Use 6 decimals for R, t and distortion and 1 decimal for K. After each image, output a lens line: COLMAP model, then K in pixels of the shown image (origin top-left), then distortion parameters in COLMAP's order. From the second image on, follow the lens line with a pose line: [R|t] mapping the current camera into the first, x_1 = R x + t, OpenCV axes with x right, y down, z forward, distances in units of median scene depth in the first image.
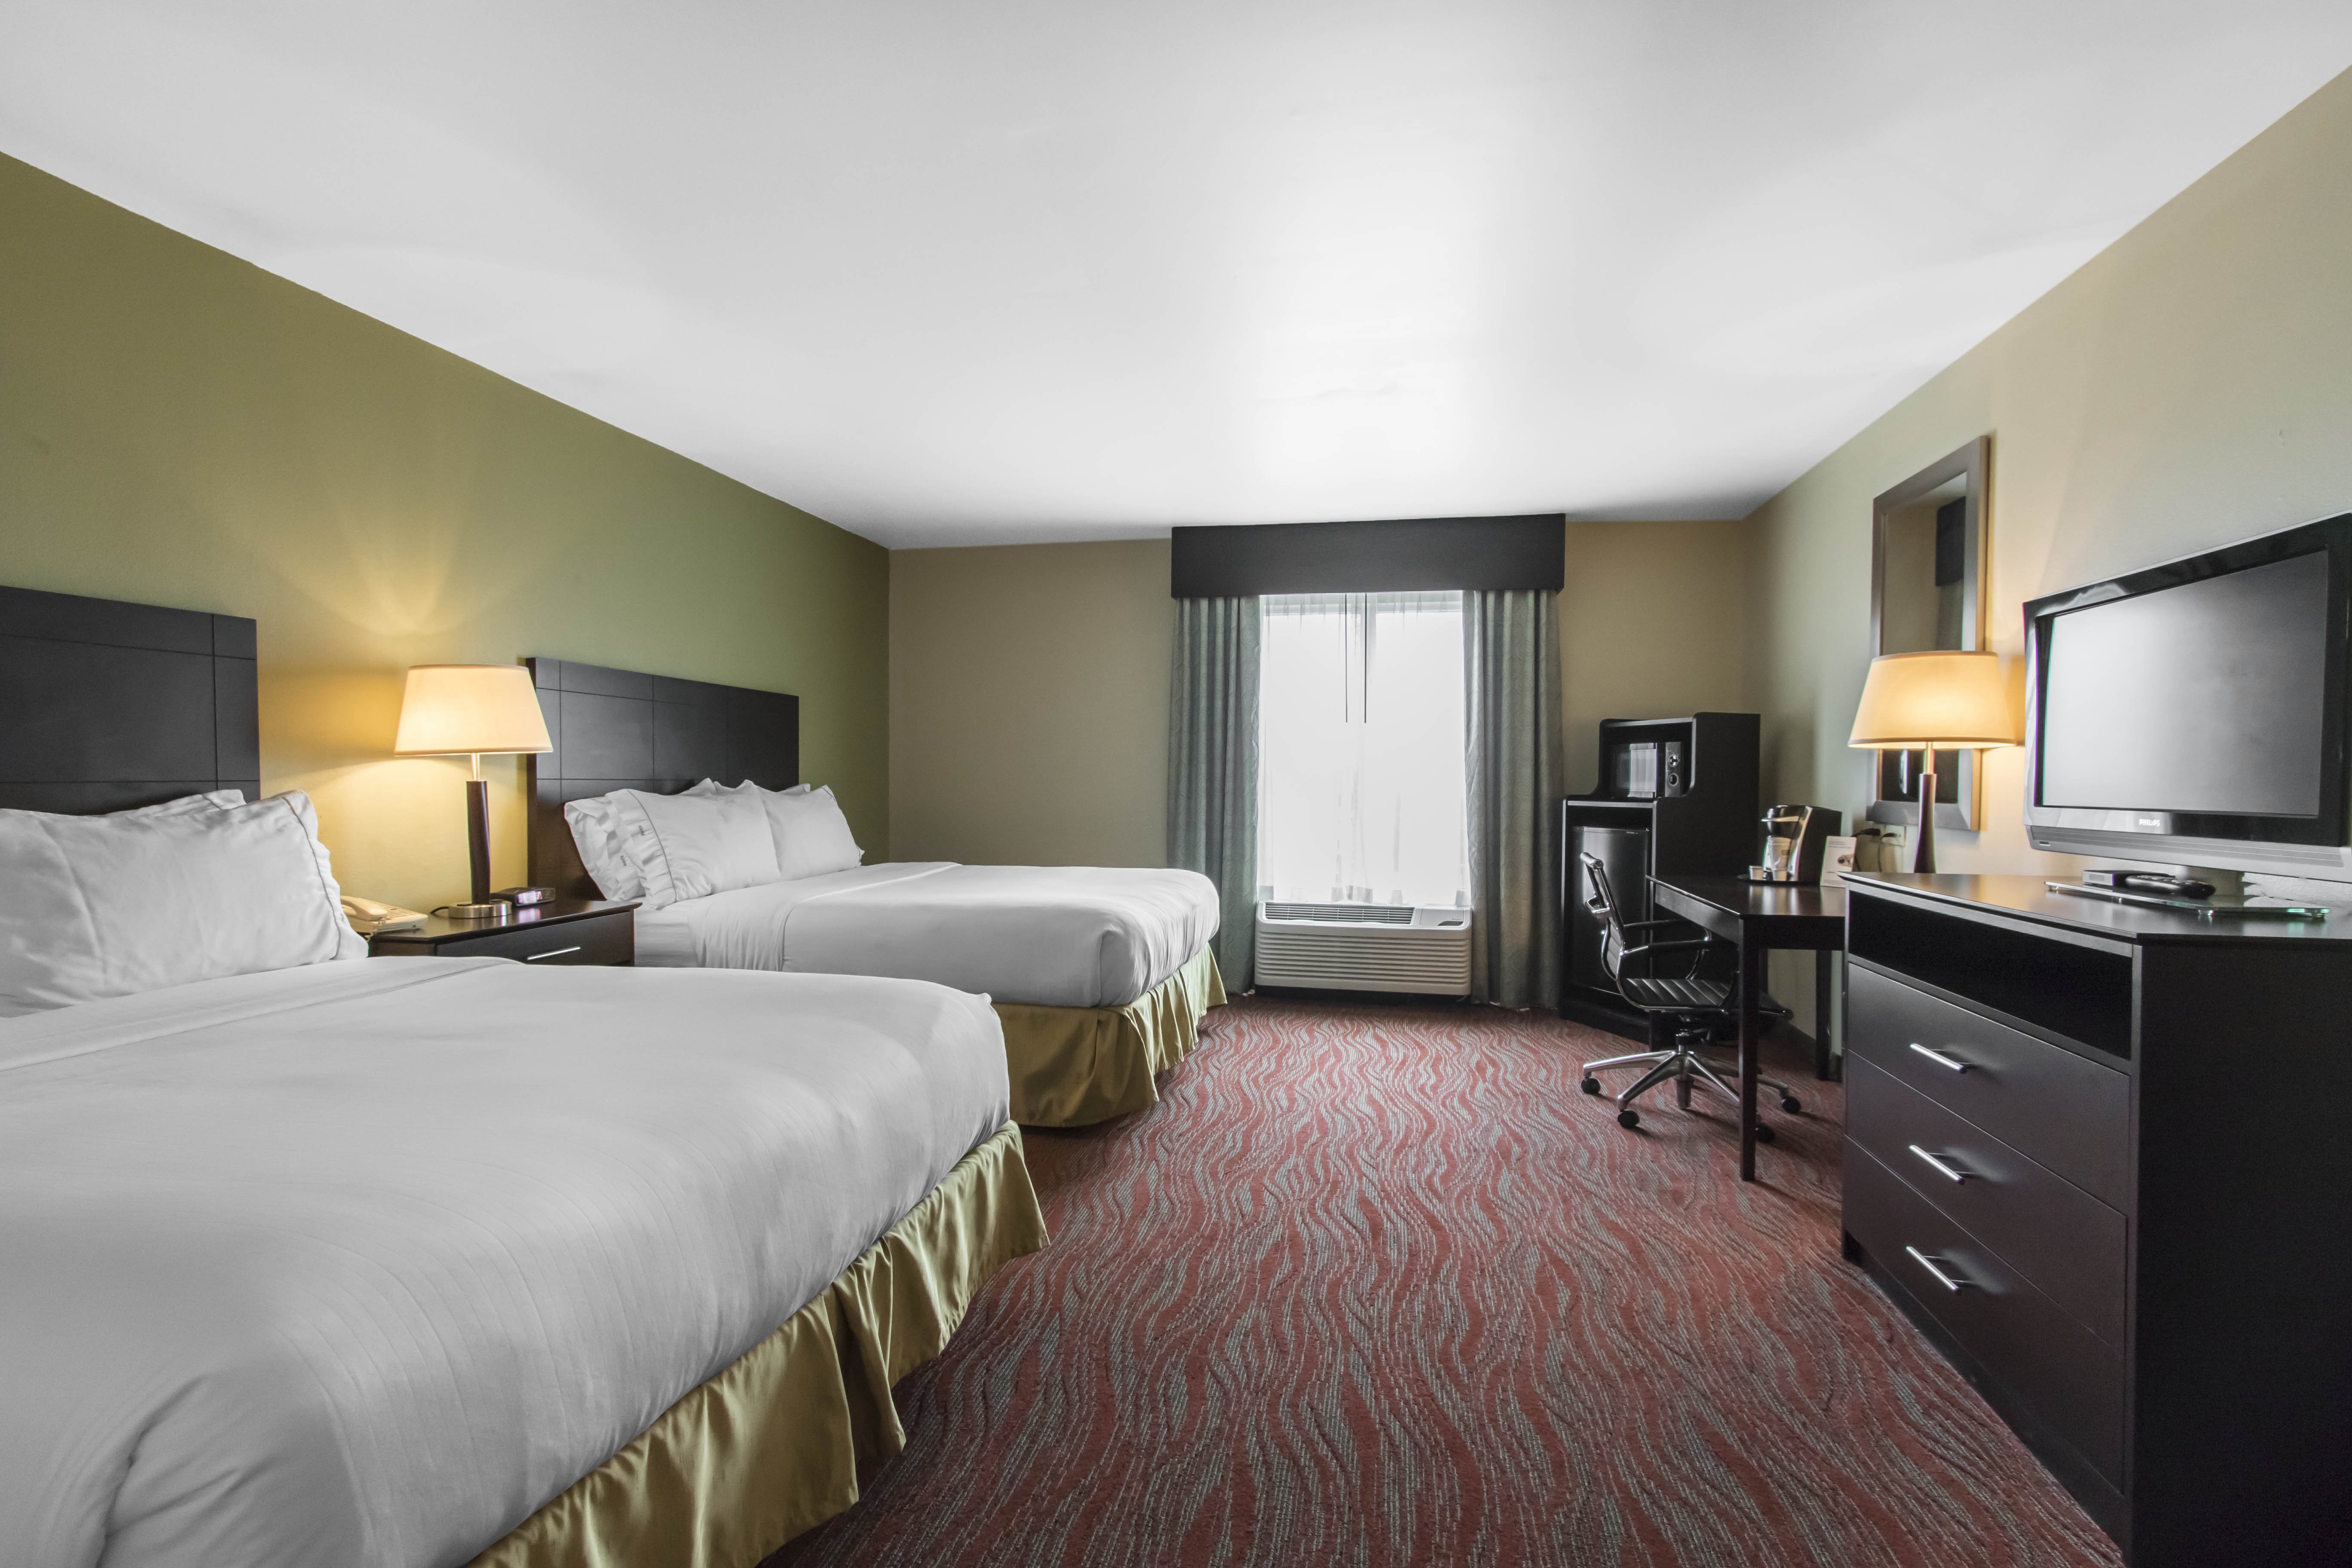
lens RADIAL K [[1019.8, 0, 1203.8], [0, 1019.8, 802.4], [0, 0, 1]] dist [0.002374, 0.000368]
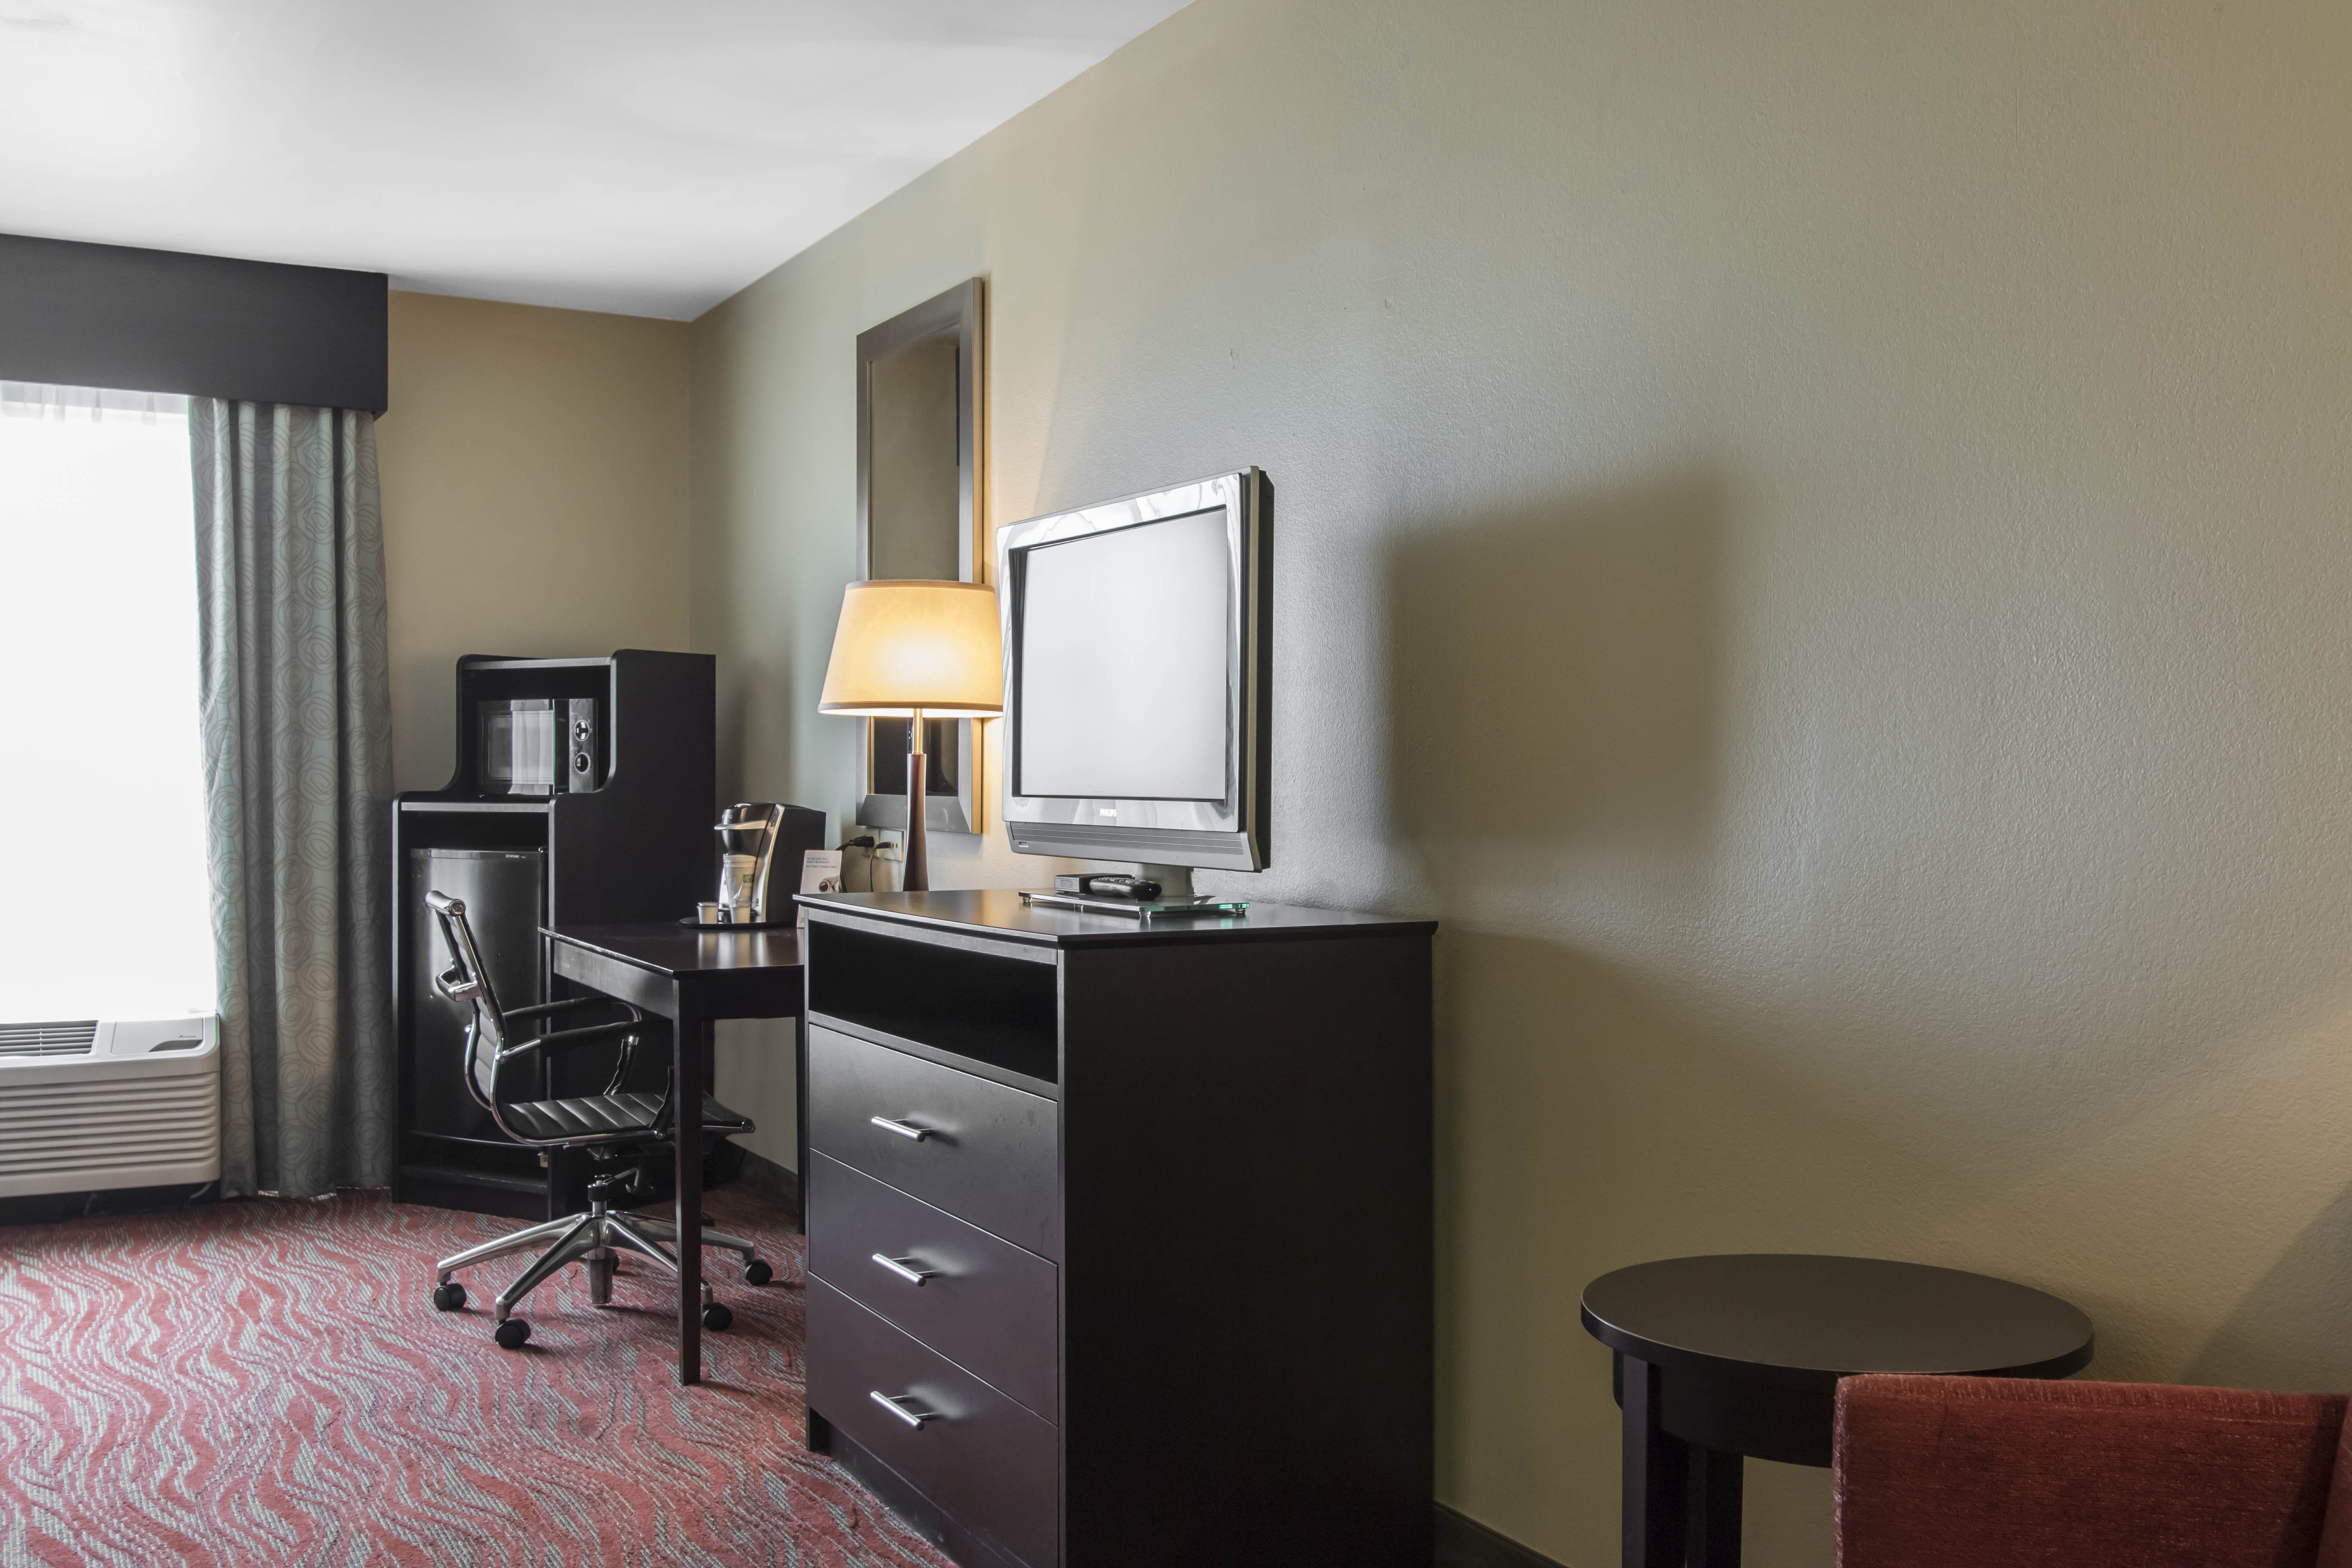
lens RADIAL K [[2289.1, 0, 1177.7], [0, 2289.1, 807.1], [0, 0, 1]] dist [0.013472, -0.003759]
pose [[0.782712, -0.013650, 0.622234, -0.104538], [0.016531, 0.999863, 0.001140, 0.008329], [-0.622164, 0.009393, 0.782830, -0.280670]]
